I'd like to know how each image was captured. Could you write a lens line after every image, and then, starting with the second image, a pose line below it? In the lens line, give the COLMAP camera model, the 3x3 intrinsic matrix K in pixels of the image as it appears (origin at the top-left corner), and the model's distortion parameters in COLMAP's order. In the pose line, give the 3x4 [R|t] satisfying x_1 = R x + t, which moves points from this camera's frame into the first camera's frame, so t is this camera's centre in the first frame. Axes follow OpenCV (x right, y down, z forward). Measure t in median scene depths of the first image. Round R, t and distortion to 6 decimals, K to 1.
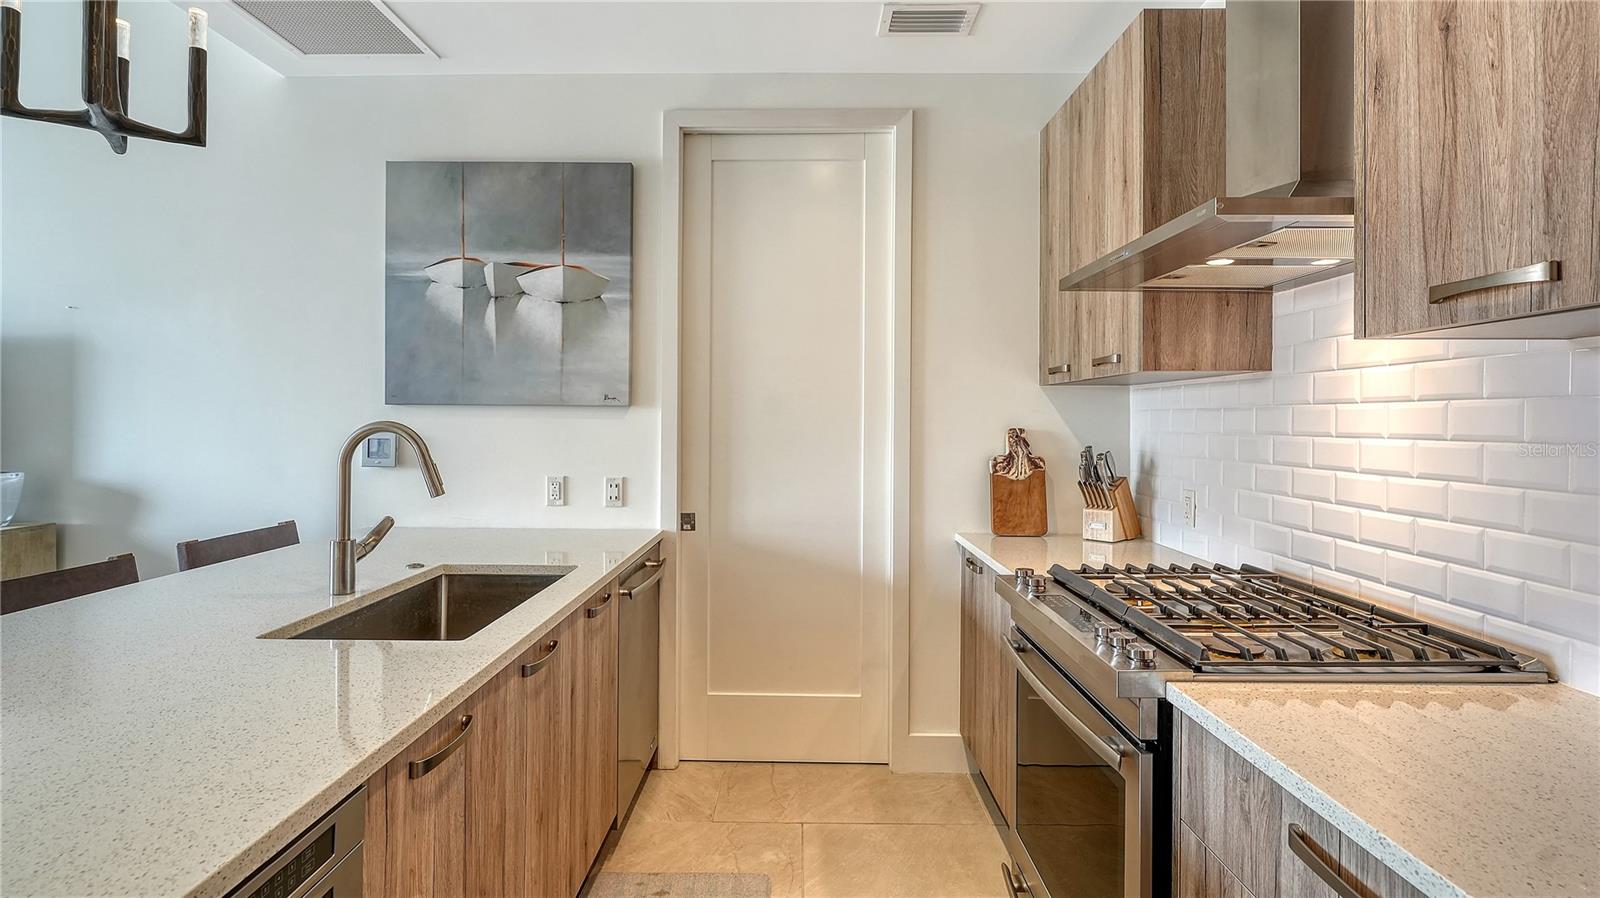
lens RADIAL K [[761.0, 0, 806.9], [0, 761.0, 415.4], [0, 0, 1]] dist [0.003334, 0.000033]
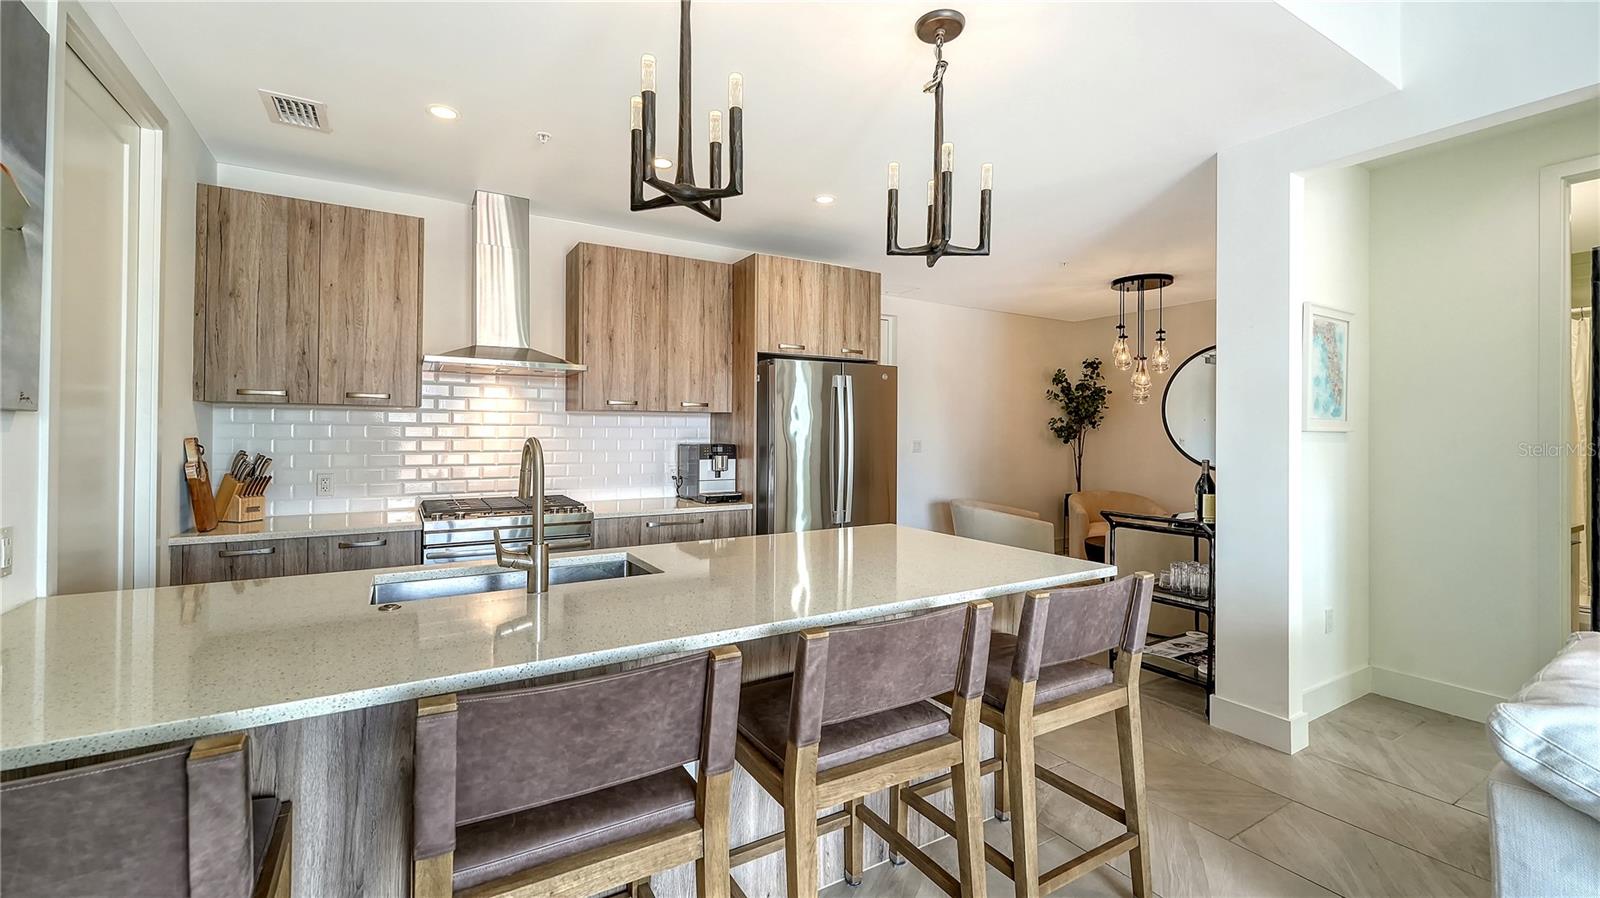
lens RADIAL K [[651.5, 0, 799.6], [0, 651.5, 433.7], [0, 0, 1]] dist [0.003132, -0.000703]
pose [[-0.520513, -0.008597, 0.853811, -1.041993], [-0.014380, 0.999896, 0.001302, -0.003945], [-0.853733, -0.011601, -0.520582, 0.744894]]
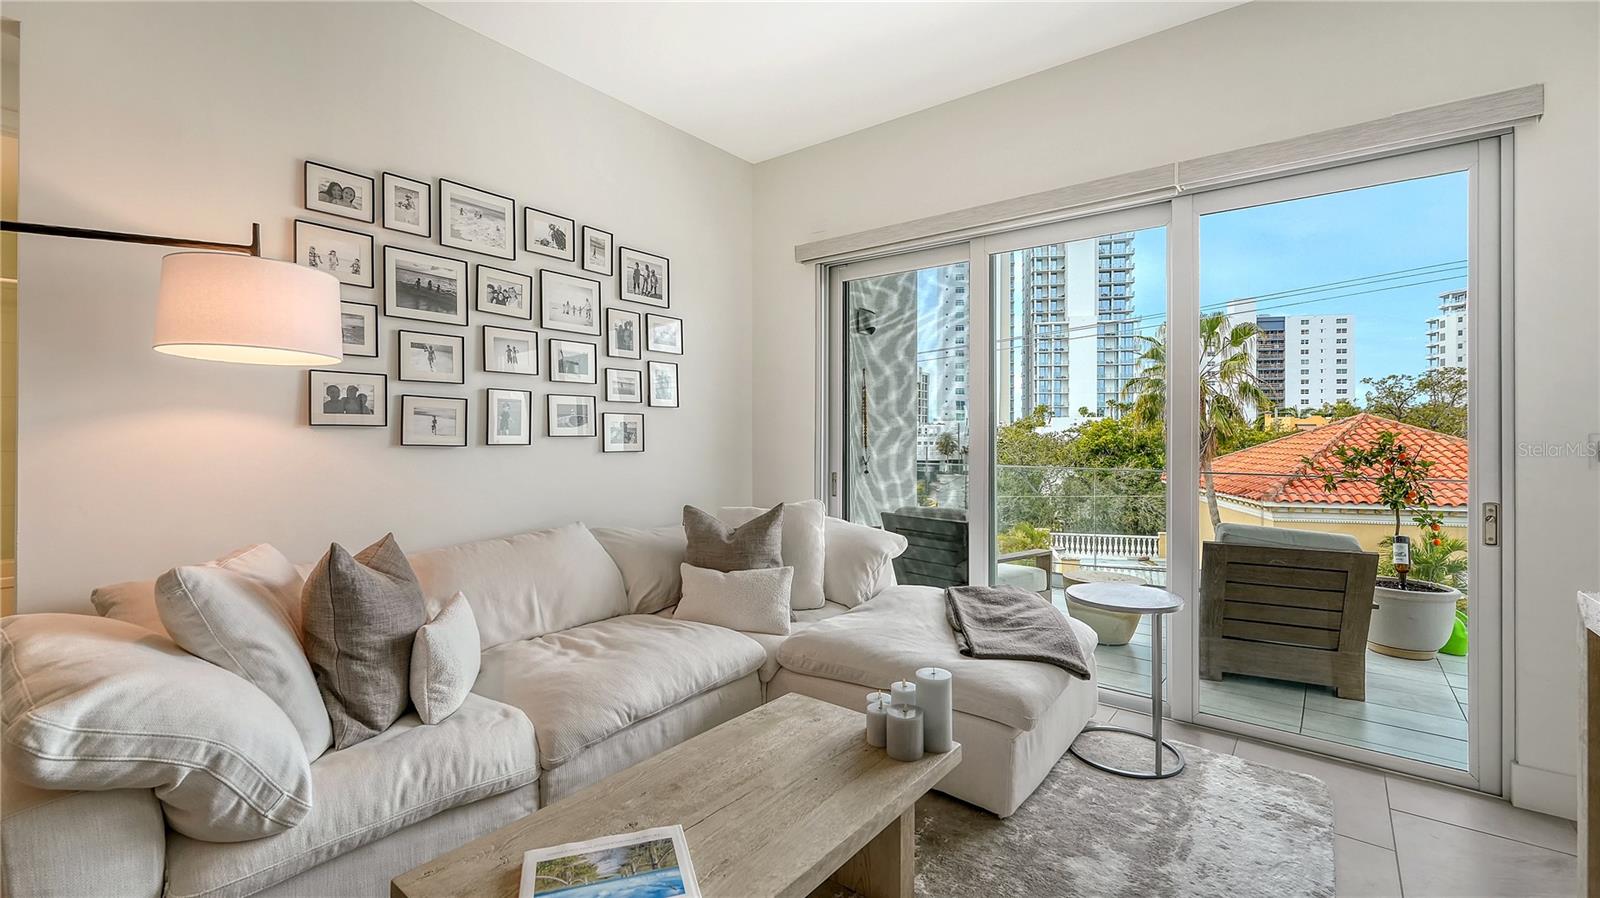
lens RADIAL K [[673.7, 0, 803.8], [0, 673.7, 437.9], [0, 0, 1]] dist [0.002753, -0.000051]
pose [[-0.615999, -0.003048, -0.787741, -0.849513], [-0.001158, 0.999995, -0.002964, 0.022311], [0.787746, -0.000913, -0.615999, 0.671549]]
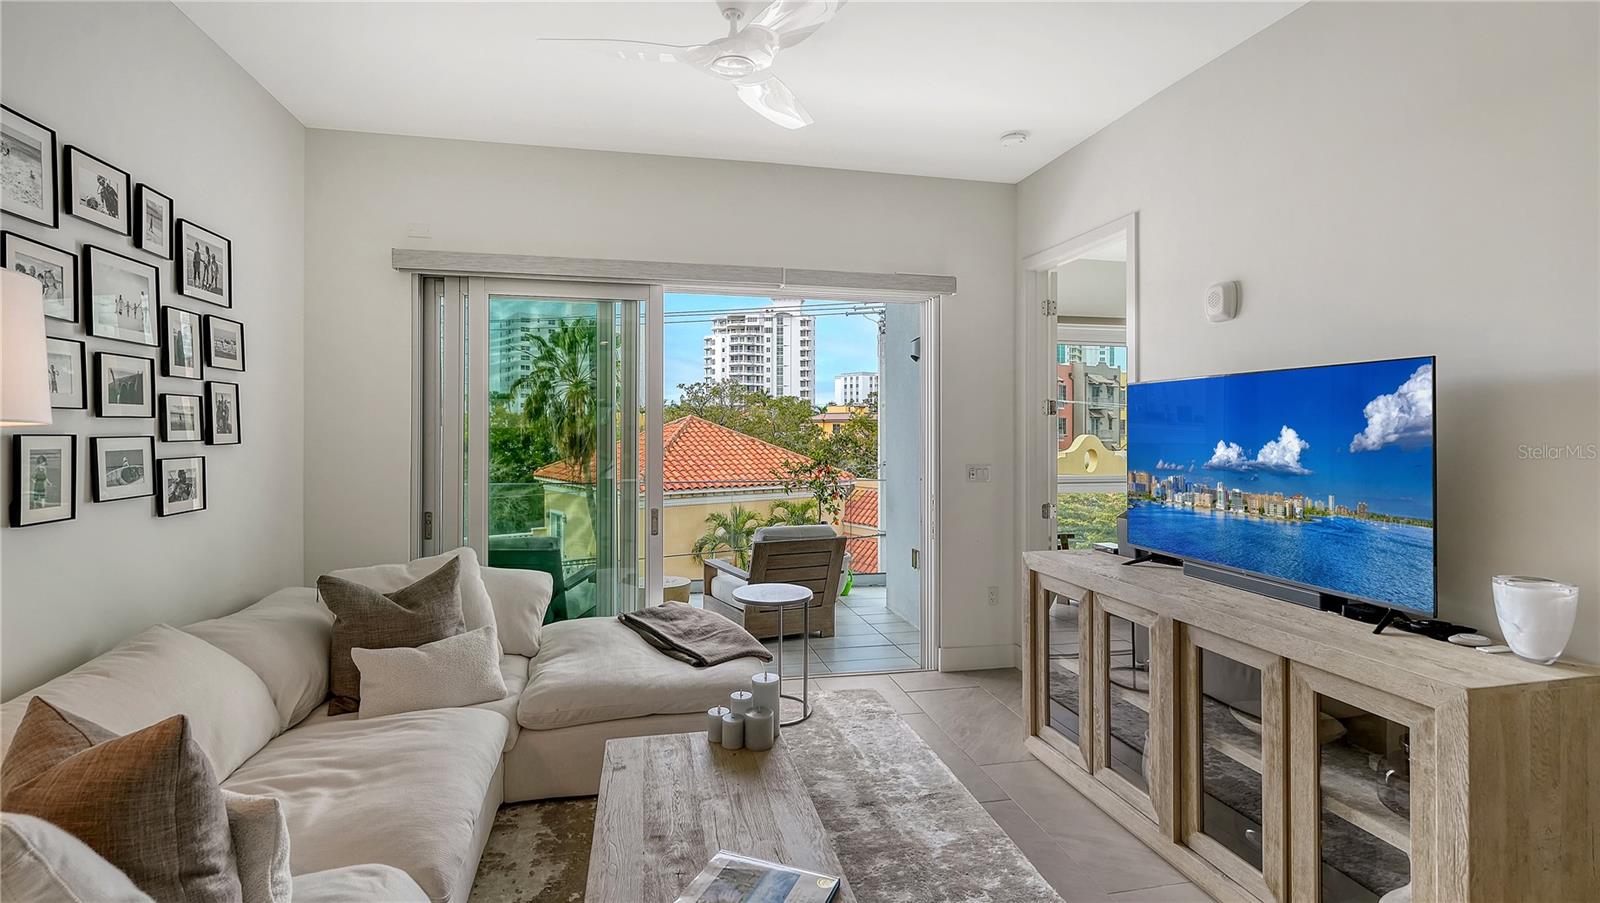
lens RADIAL K [[726.0, 0, 785.5], [0, 726.0, 425.9], [0, 0, 1]] dist [-0.000037, -0.000473]
pose [[0.201972, -0.007599, -0.979362, -0.548709], [0.003467, 0.999969, -0.007044, -0.058532], [0.979385, -0.001973, 0.201992, 0.210399]]
